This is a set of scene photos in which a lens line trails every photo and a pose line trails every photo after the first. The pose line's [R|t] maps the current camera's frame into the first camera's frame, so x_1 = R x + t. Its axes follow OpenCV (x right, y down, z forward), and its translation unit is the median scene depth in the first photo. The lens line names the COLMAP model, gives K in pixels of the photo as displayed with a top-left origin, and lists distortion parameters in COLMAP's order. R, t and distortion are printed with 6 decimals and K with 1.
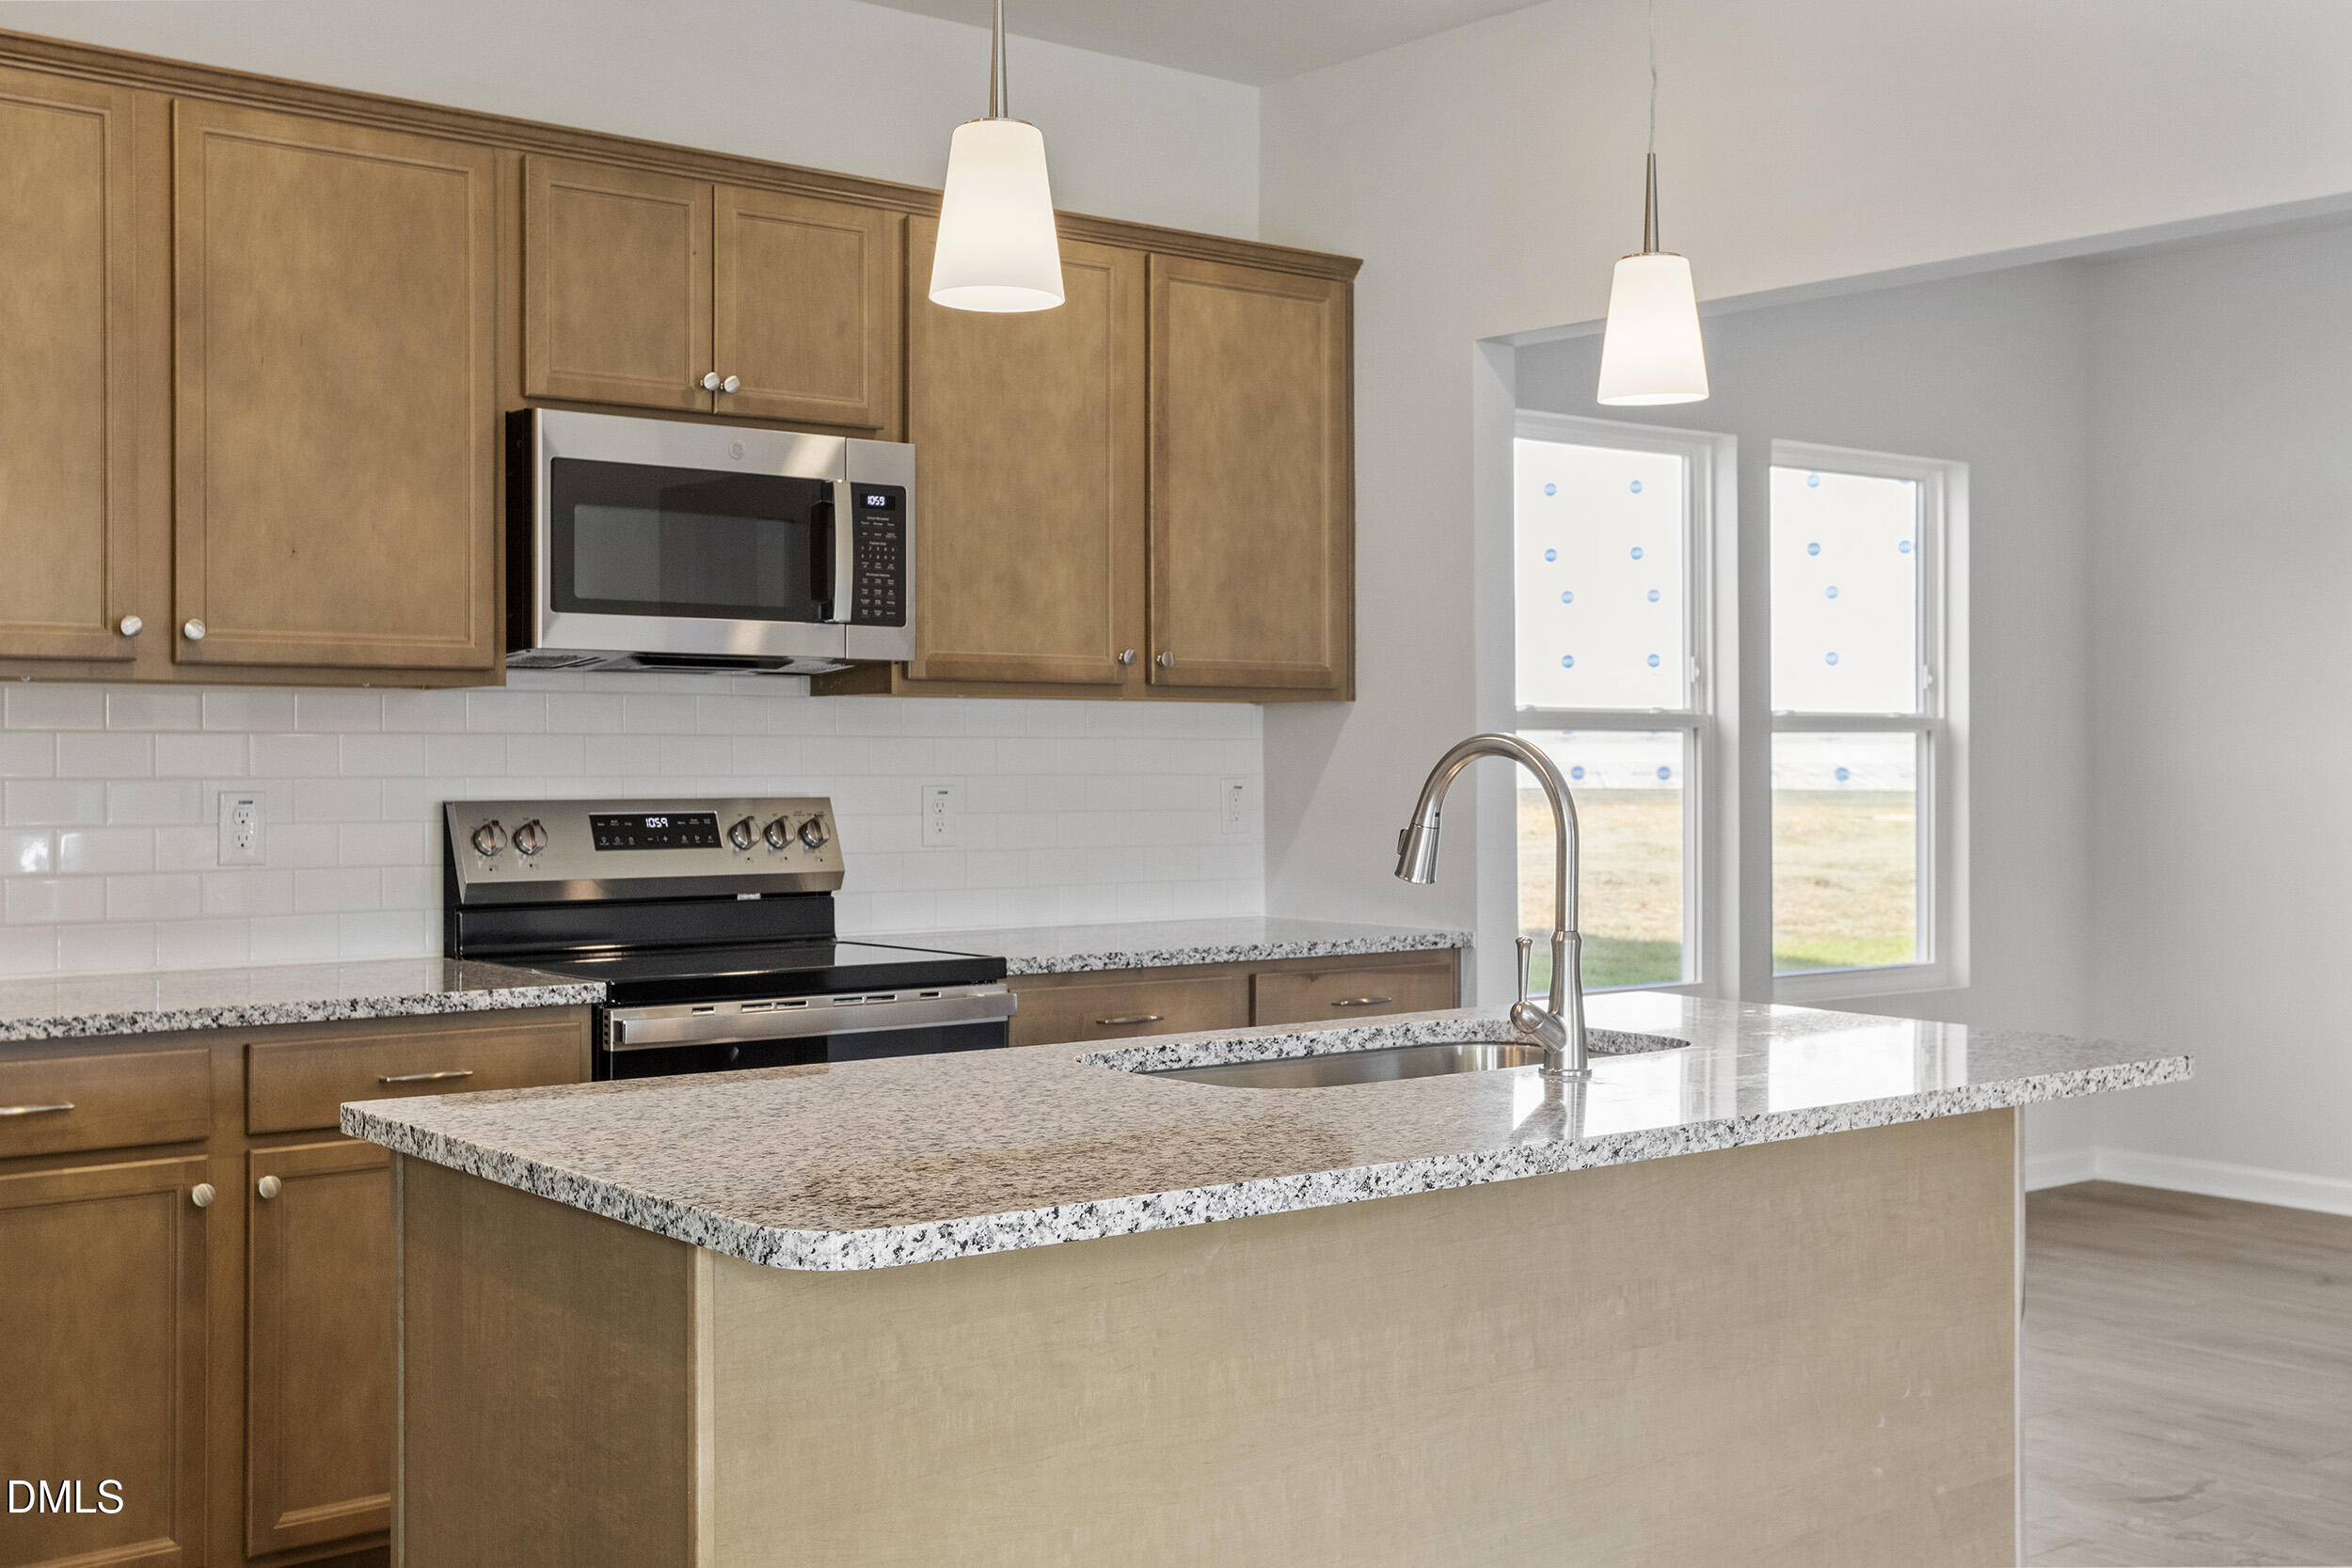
lens RADIAL K [[2621.8, 0, 1198.7], [0, 2621.8, 710.6], [0, 0, 1]] dist [0.004609, 0.000000]
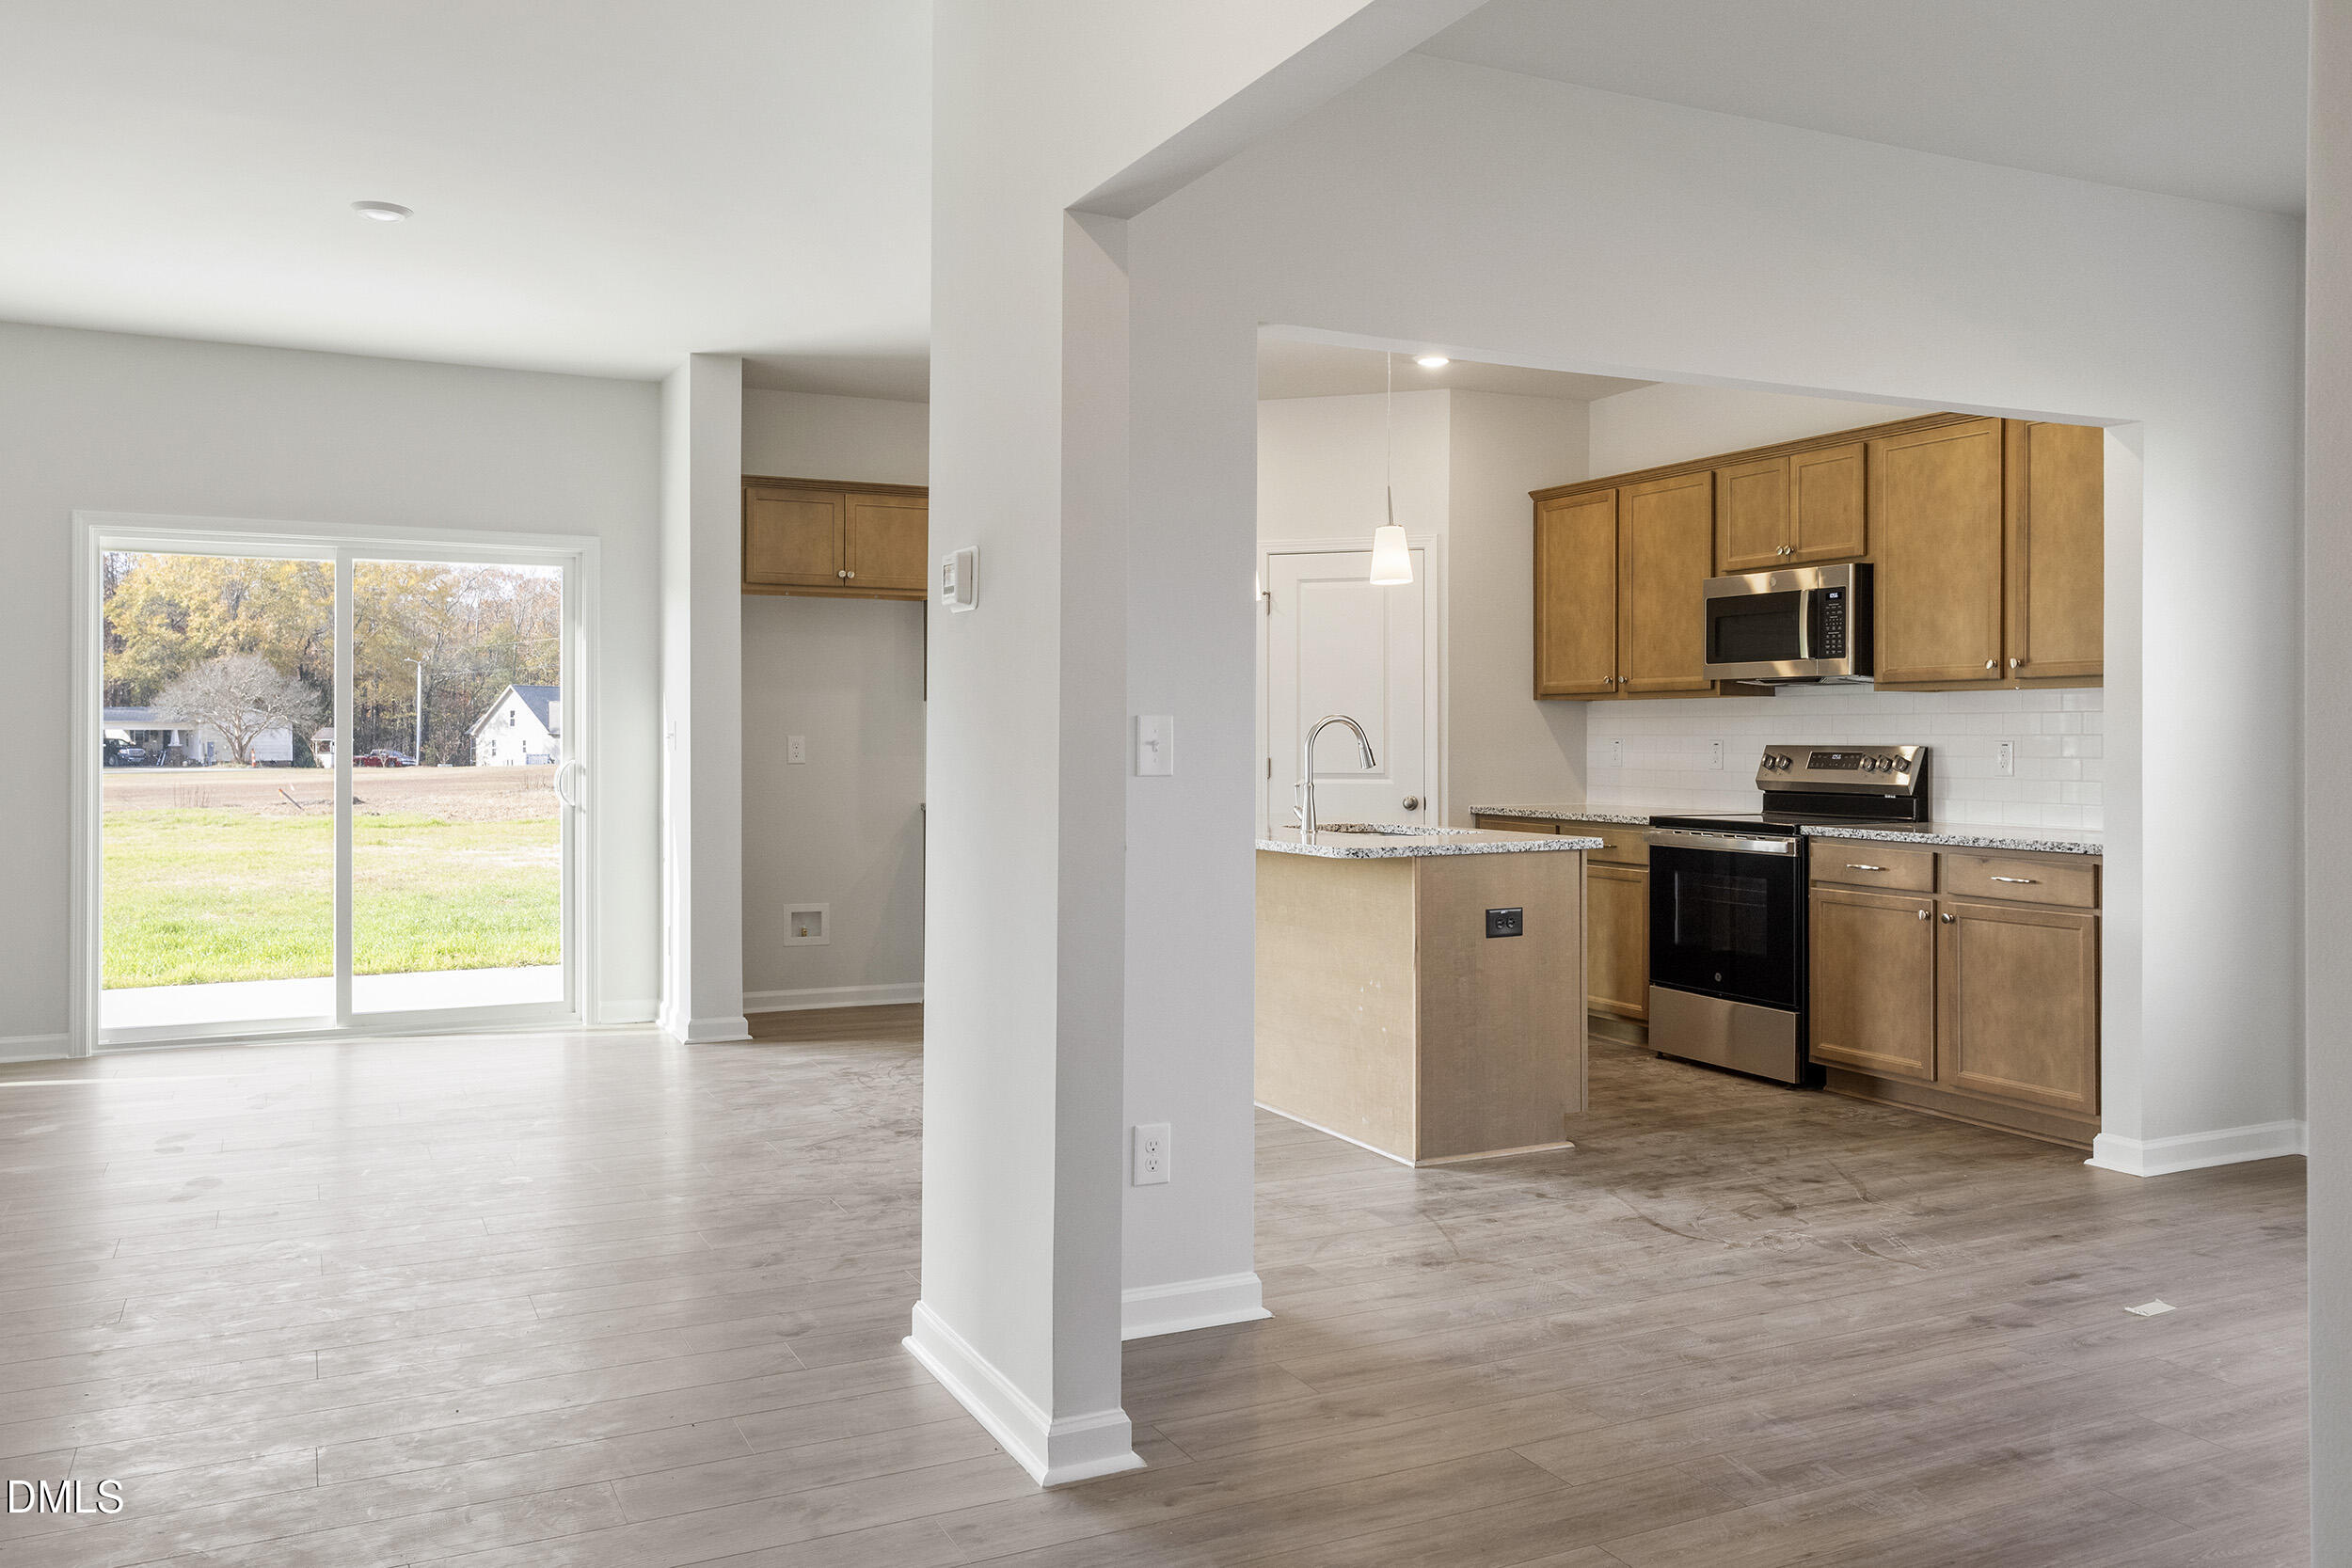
lens RADIAL K [[1885.5, 0, 1131.6], [0, 1885.5, 735.6], [0, 0, 1]] dist [-0.008034, 0.002548]
pose [[-0.267670, -0.001218, -0.963510, 1.375919], [0.016331, 0.999850, -0.005800, 0.025282], [0.963372, -0.017287, -0.267610, 0.857870]]
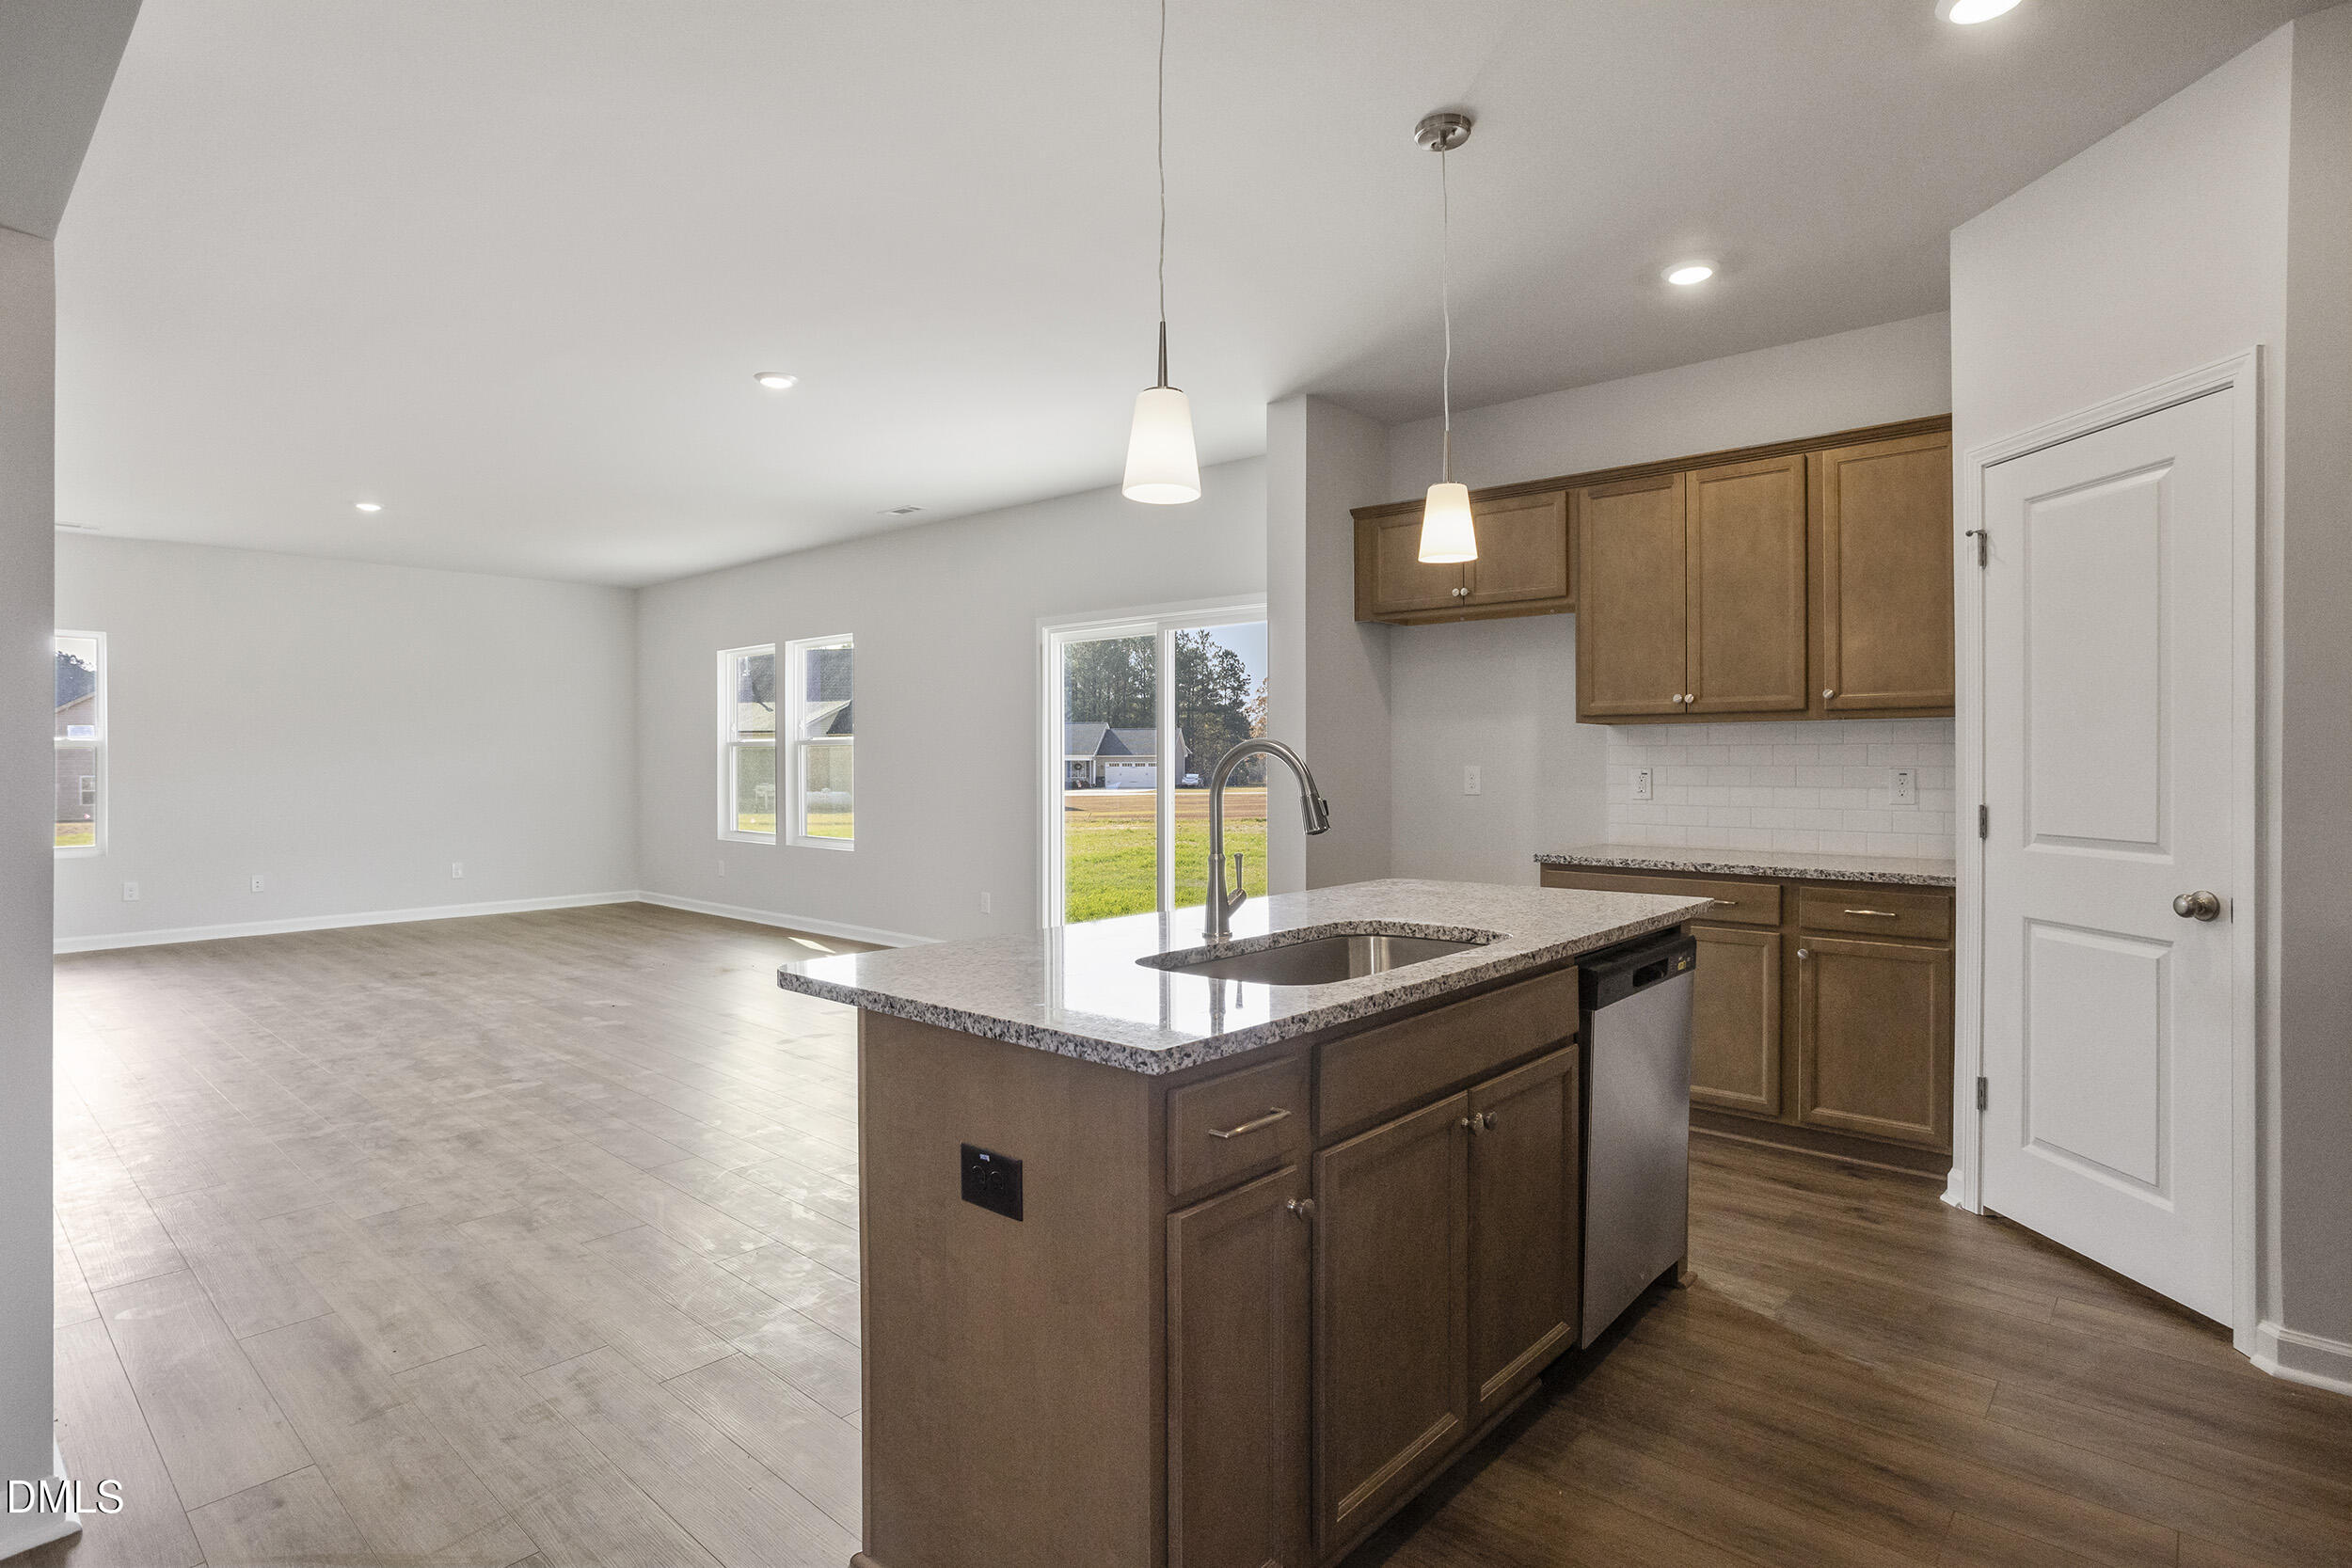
lens RADIAL K [[1207.5, 0, 1133.8], [0, 1207.5, 778.1], [0, 0, 1]] dist [-0.012108, 0.003806]
pose [[-0.992288, 0.004366, -0.123875, 0.186643], [0.004618, 0.999988, -0.001747, 0.021550], [0.123866, -0.002306, -0.992296, 1.121716]]
